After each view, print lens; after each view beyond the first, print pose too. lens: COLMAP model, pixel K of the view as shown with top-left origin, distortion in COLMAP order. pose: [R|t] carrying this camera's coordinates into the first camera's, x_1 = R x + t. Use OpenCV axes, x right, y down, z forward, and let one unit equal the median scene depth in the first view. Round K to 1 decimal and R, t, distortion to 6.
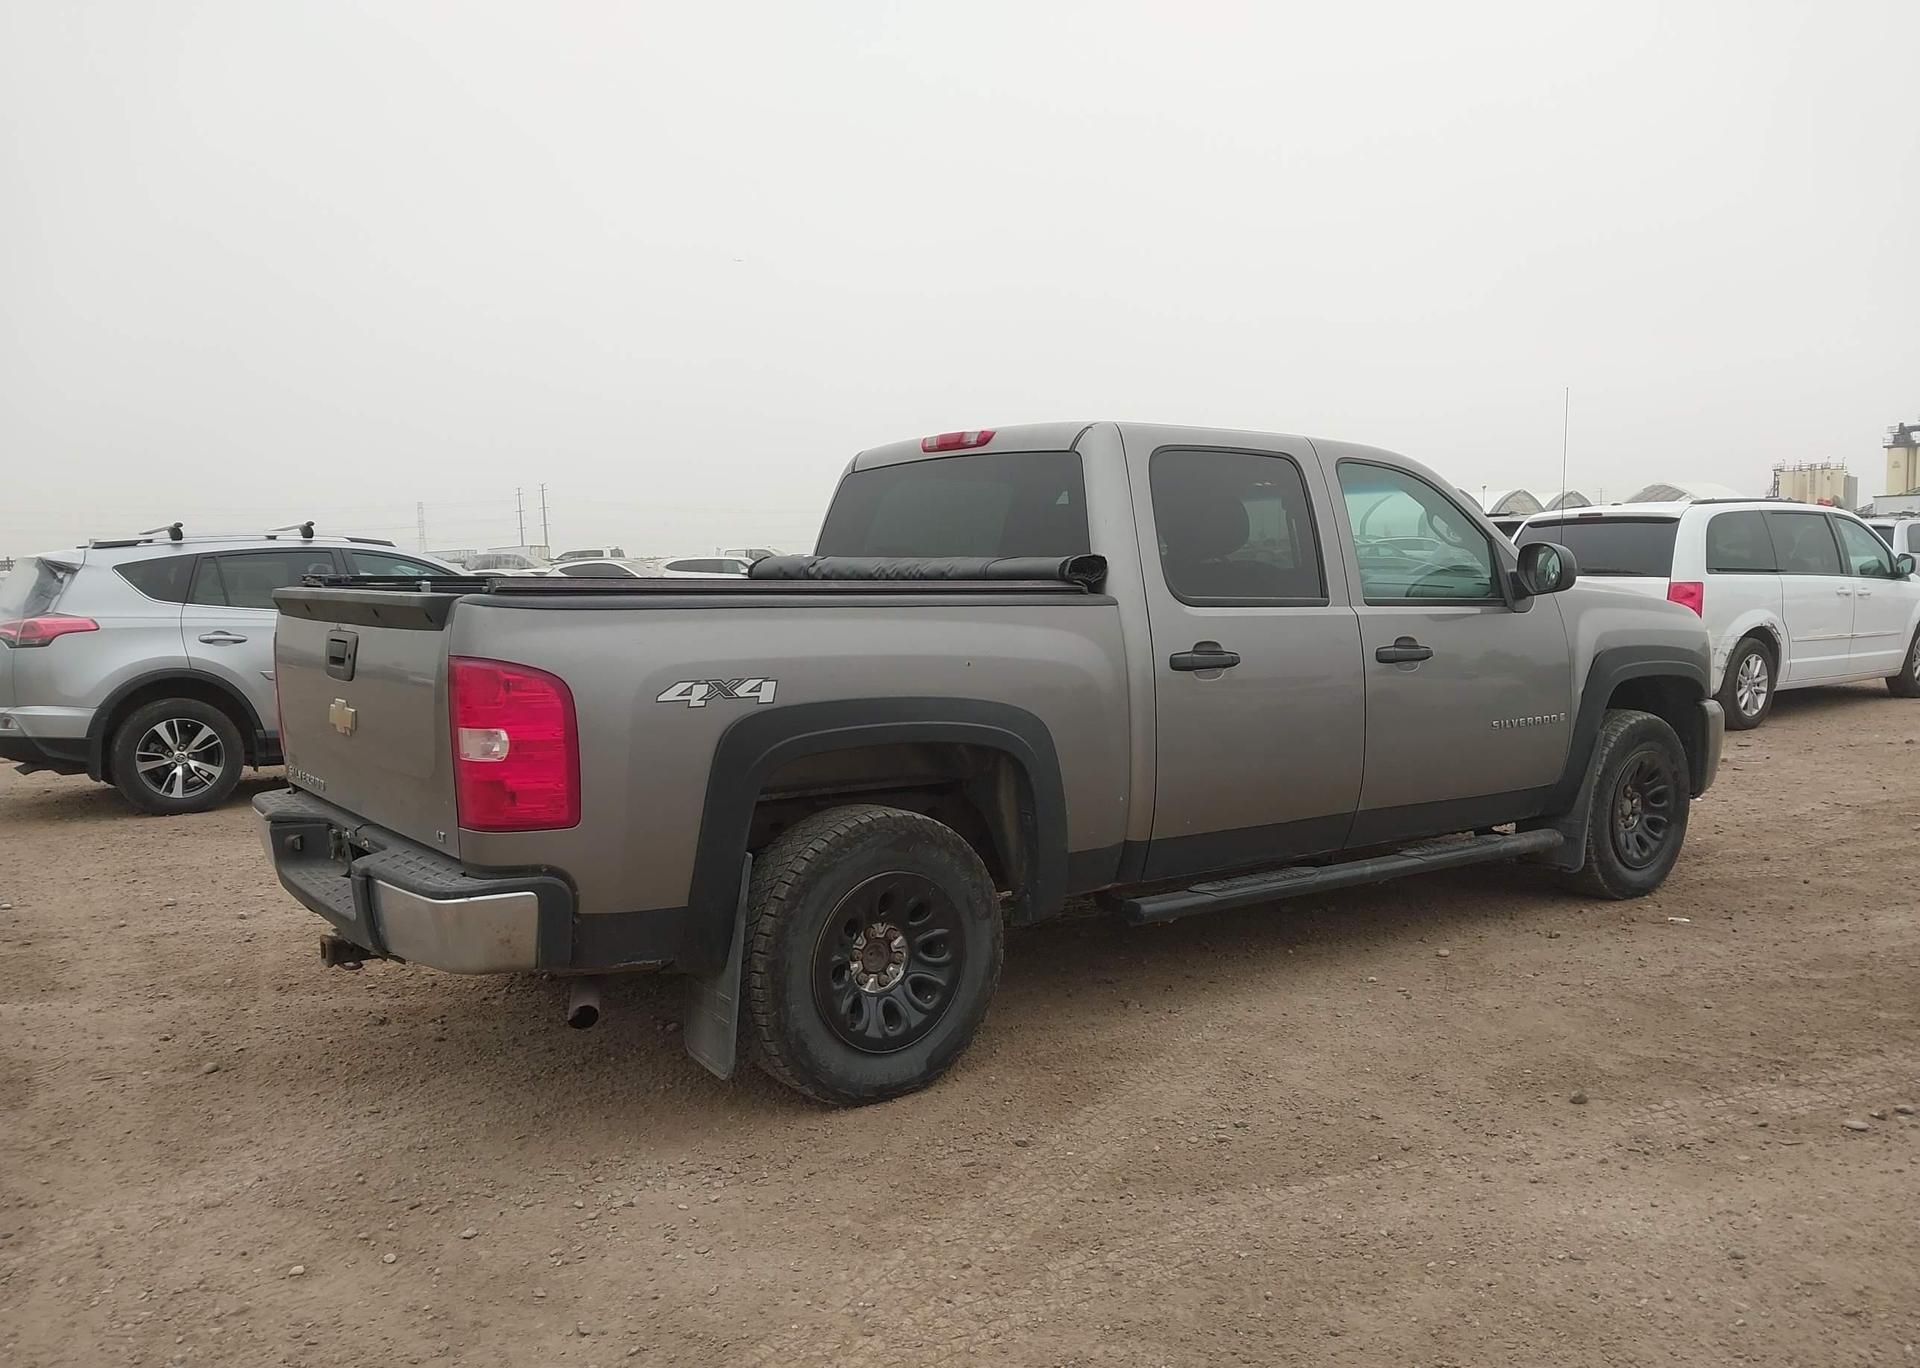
lens RADIAL K [[1505.3, 0, 941.7], [0, 1505.3, 695.8], [0, 0, 1]] dist [0.049379, -0.085481]
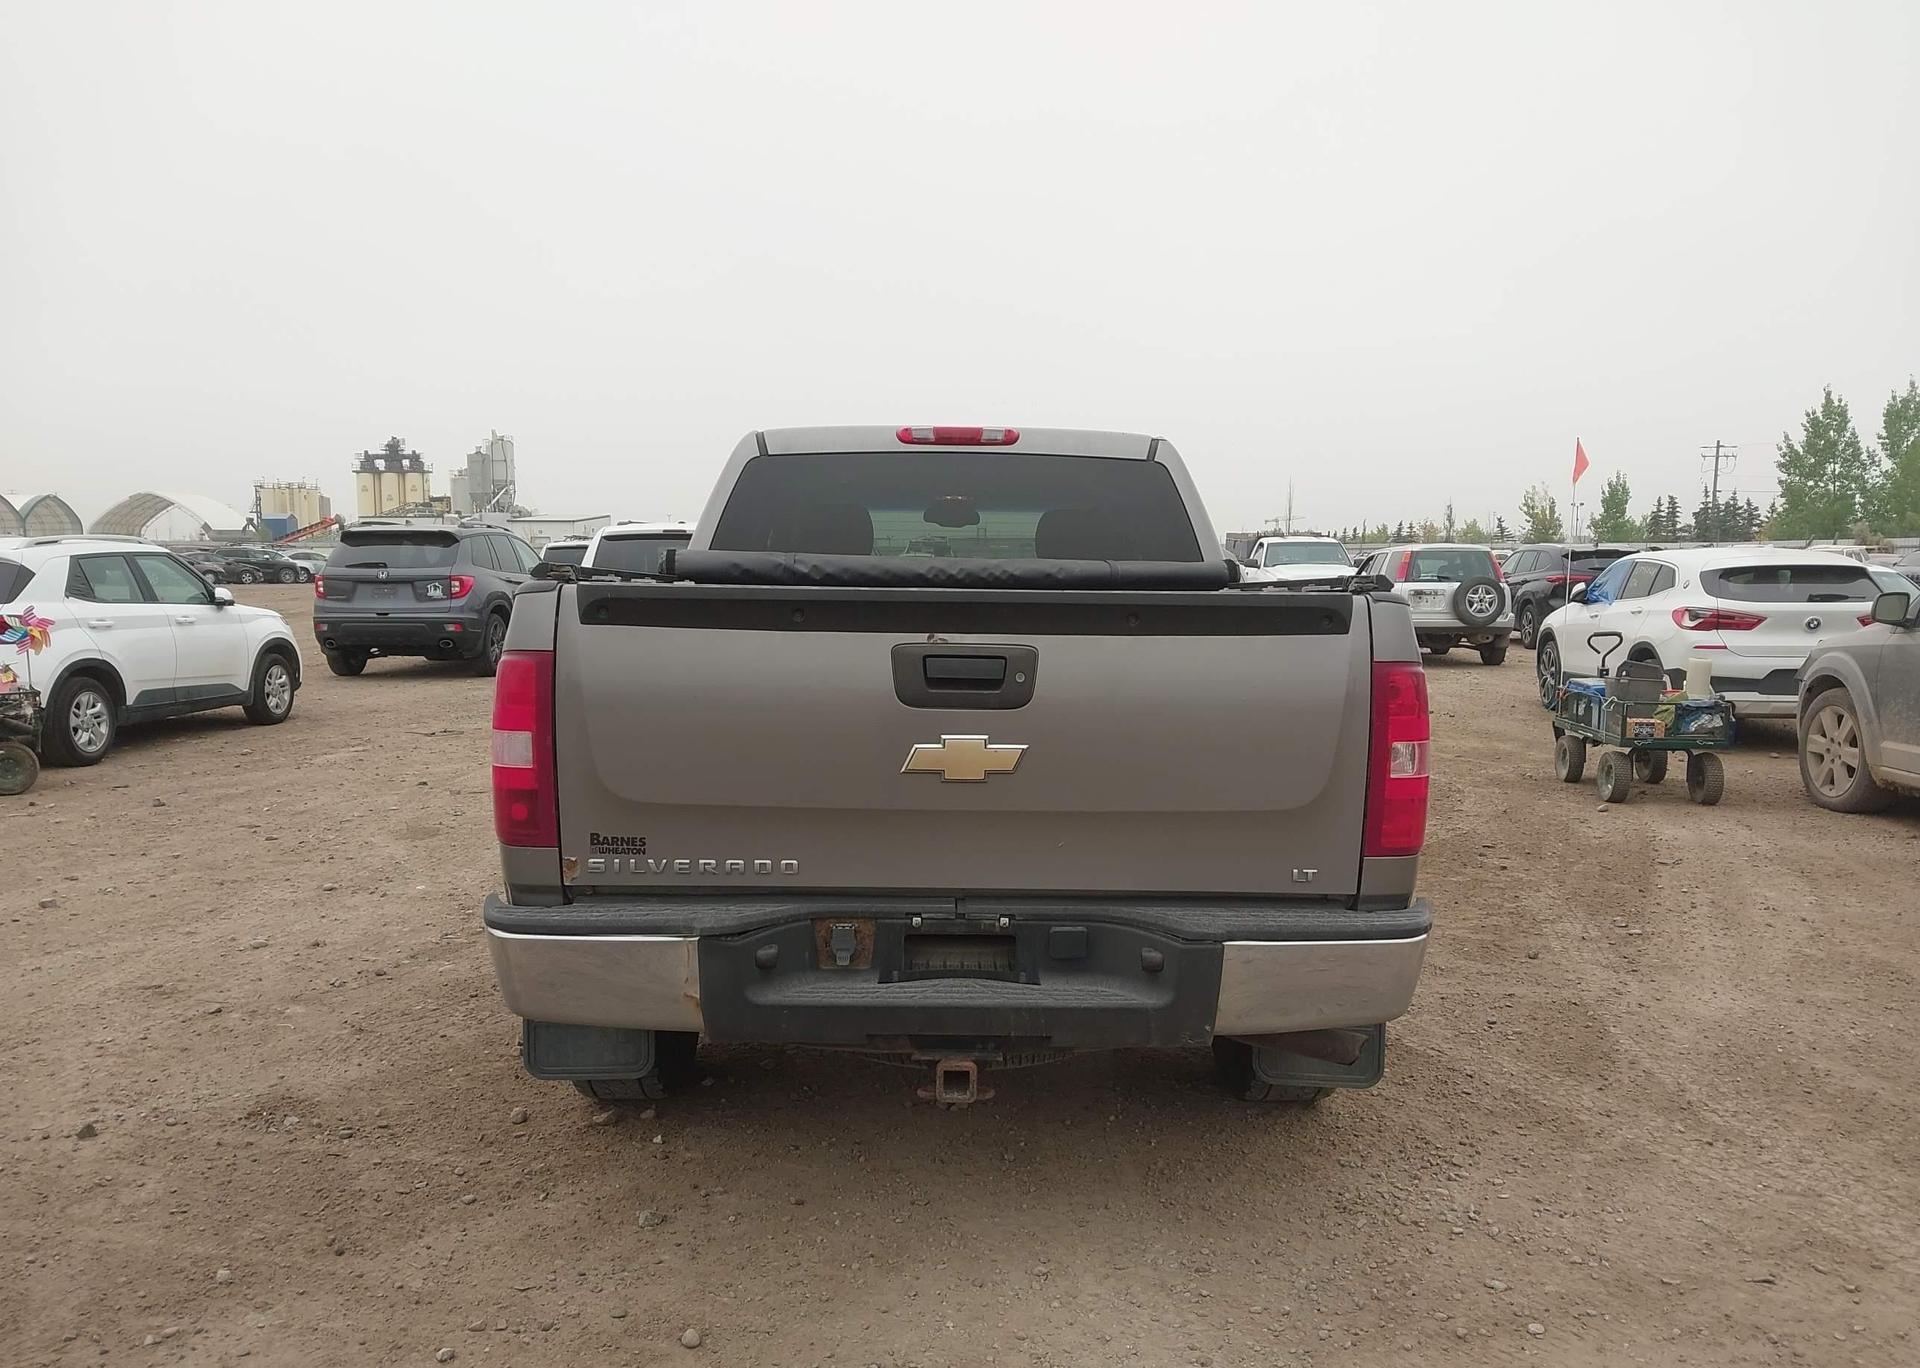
lens RADIAL K [[1505.3, 0, 963.2], [0, 1505.3, 725.1], [0, 0, 1]] dist [0.049379, -0.085481]
pose [[0.590155, -0.063171, 0.804815, -0.849626], [0.054355, 0.997781, 0.038460, -0.026669], [-0.805458, 0.021048, 0.592278, 0.491083]]
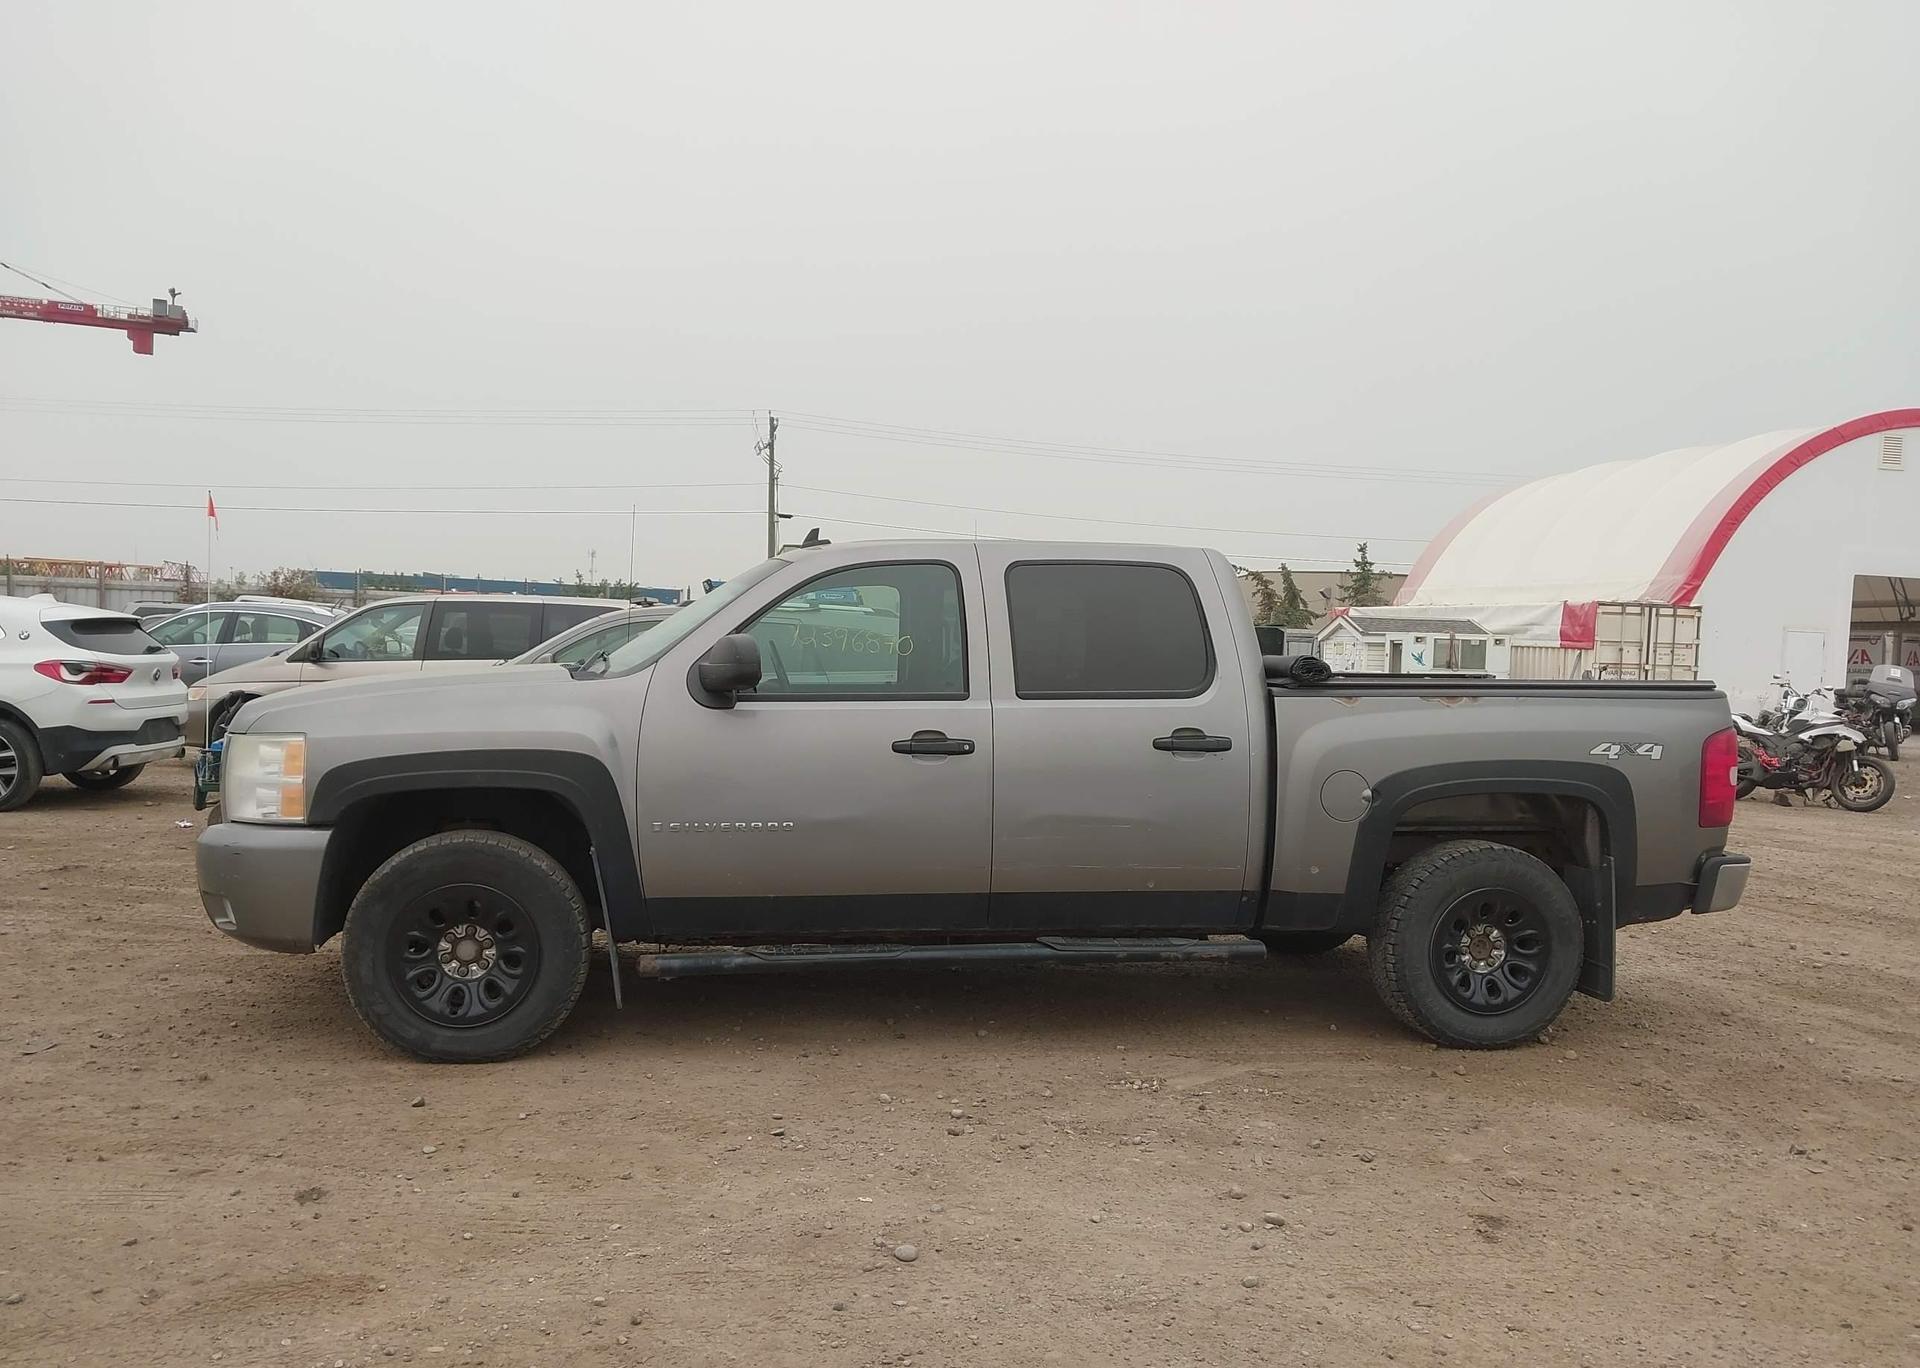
lens RADIAL K [[1505.3, 0, 964.4], [0, 1505.3, 700.2], [0, 0, 1]] dist [0.049379, -0.085481]
pose [[-0.892978, -0.028059, 0.449224, -0.441932], [0.023074, 0.993889, 0.107945, -0.216752], [-0.449508, 0.106758, -0.886874, 2.434283]]
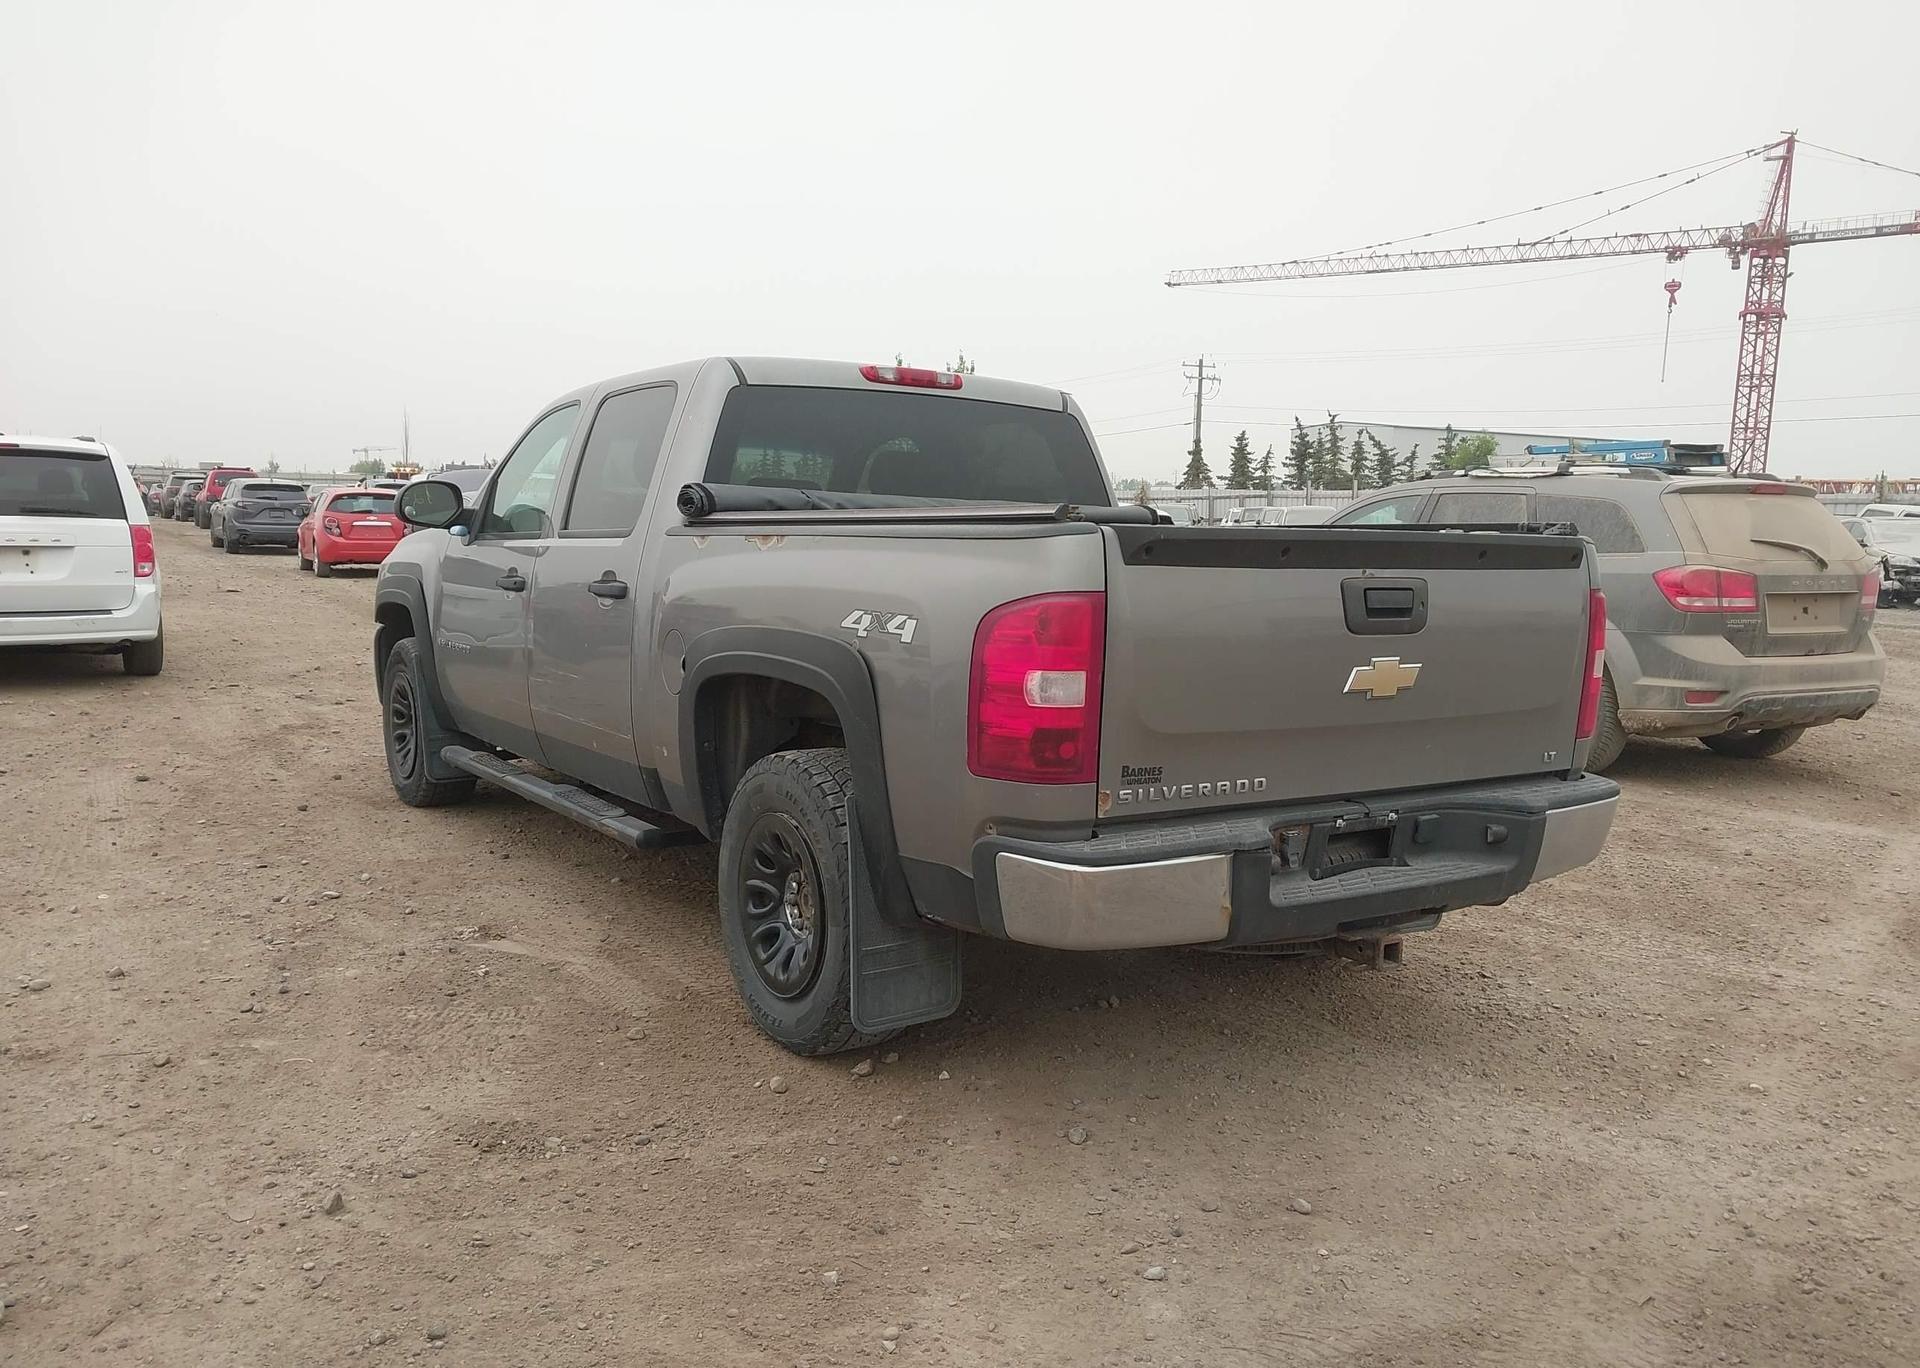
lens RADIAL K [[1505.3, 0, 968.3], [0, 1505.3, 728.6], [0, 0, 1]] dist [0.049379, -0.085481]
pose [[0.063359, -0.120880, 0.990643, -1.087615], [0.063996, 0.991087, 0.116841, -0.062841], [-0.995937, 0.055994, 0.070530, 1.014503]]
